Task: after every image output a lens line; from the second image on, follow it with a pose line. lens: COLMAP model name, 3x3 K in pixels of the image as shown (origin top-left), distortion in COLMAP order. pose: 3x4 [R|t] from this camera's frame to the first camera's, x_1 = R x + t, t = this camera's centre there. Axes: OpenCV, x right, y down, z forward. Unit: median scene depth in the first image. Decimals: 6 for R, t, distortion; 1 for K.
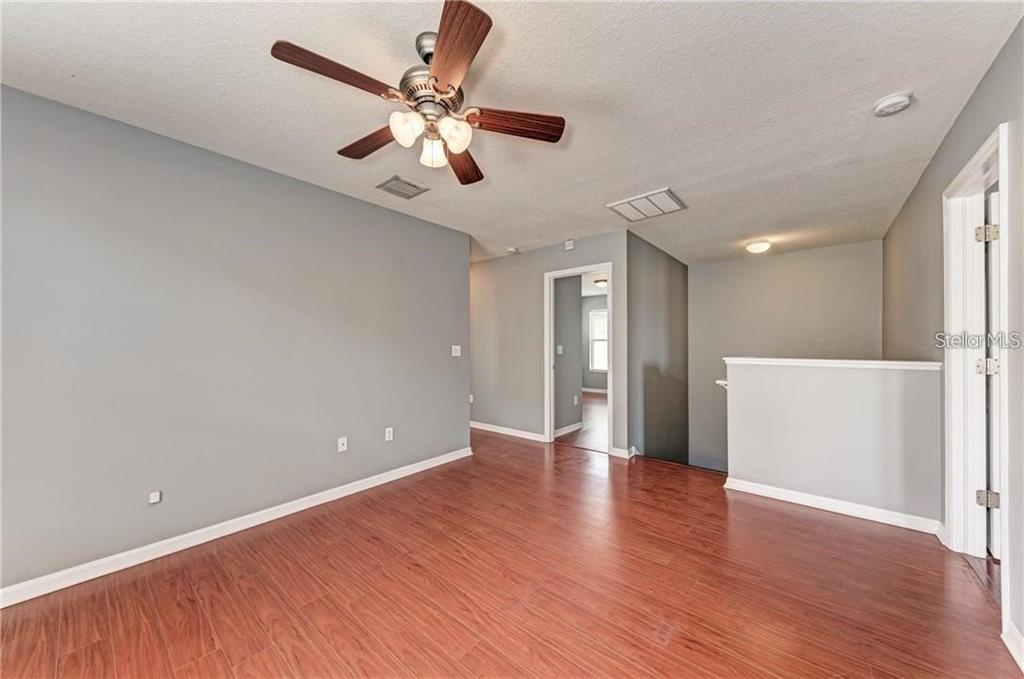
lens RADIAL K [[352.7, 0, 512.1], [0, 352.7, 346.3], [0, 0, 1]] dist [0.007168, -0.000093]
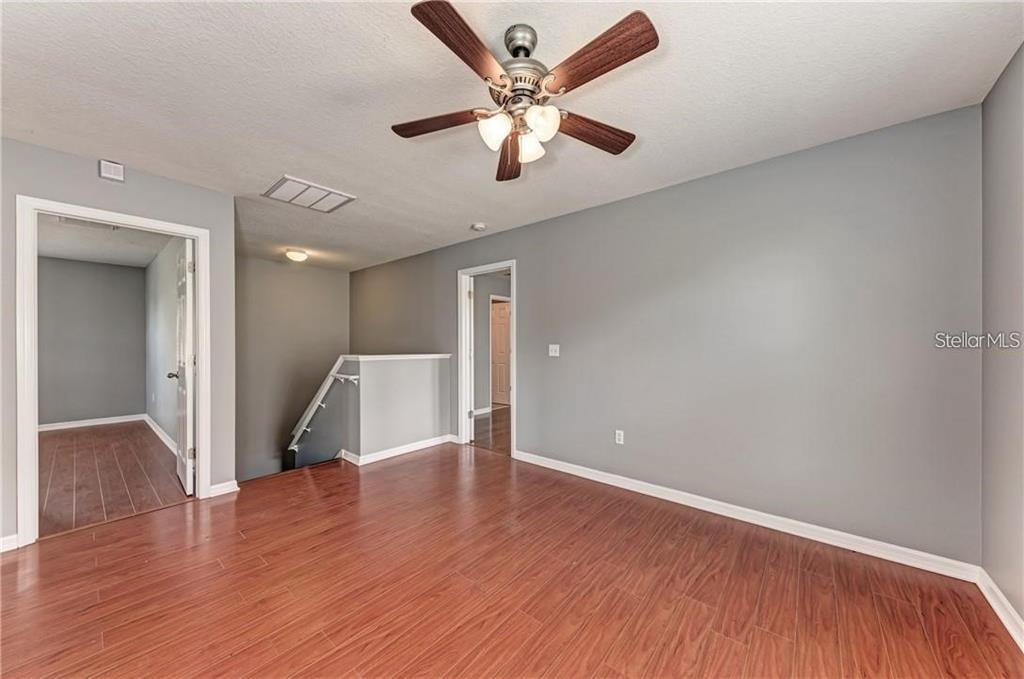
lens RADIAL K [[352.7, 0, 515.6], [0, 352.7, 346.0], [0, 0, 1]] dist [0.007168, -0.000093]
pose [[-0.004036, -0.001595, 0.999991, -0.662159], [0.005228, 0.999985, 0.001616, -0.001026], [-0.999978, 0.005235, -0.004027, 0.558591]]
